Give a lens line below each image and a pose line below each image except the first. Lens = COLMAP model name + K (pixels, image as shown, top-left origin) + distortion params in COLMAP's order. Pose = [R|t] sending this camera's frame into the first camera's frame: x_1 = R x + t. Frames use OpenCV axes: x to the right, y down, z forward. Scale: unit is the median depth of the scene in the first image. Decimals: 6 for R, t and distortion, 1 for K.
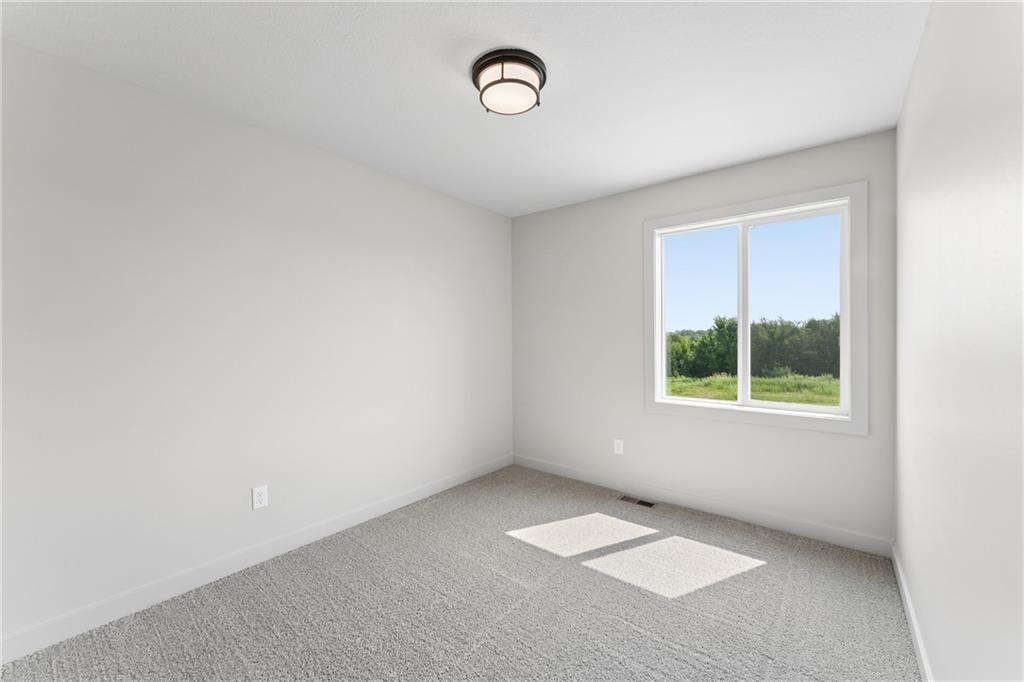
lens RADIAL K [[412.7, 0, 512.6], [0, 412.7, 329.8], [0, 0, 1]] dist [-0.002029, -0.000313]
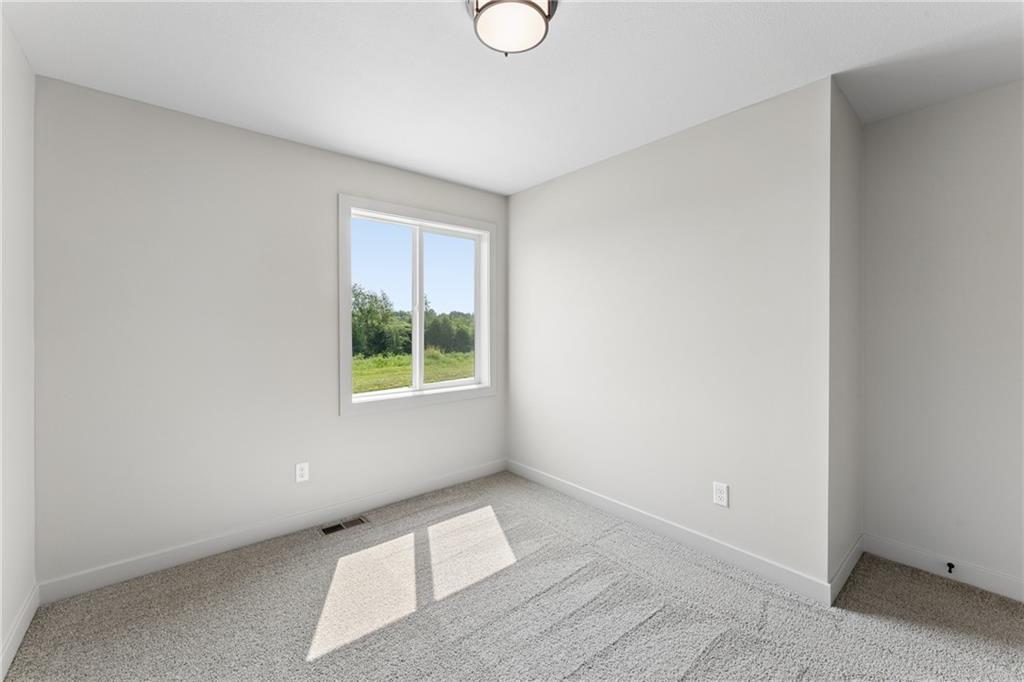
lens RADIAL K [[414.3, 0, 513.7], [0, 414.3, 324.3], [0, 0, 1]] dist [-0.000007, -0.000021]
pose [[0.181654, 0.004539, 0.983352, -0.503333], [-0.017165, 0.999852, -0.001444, 0.001552], [-0.983213, -0.016617, 0.181705, 0.552715]]
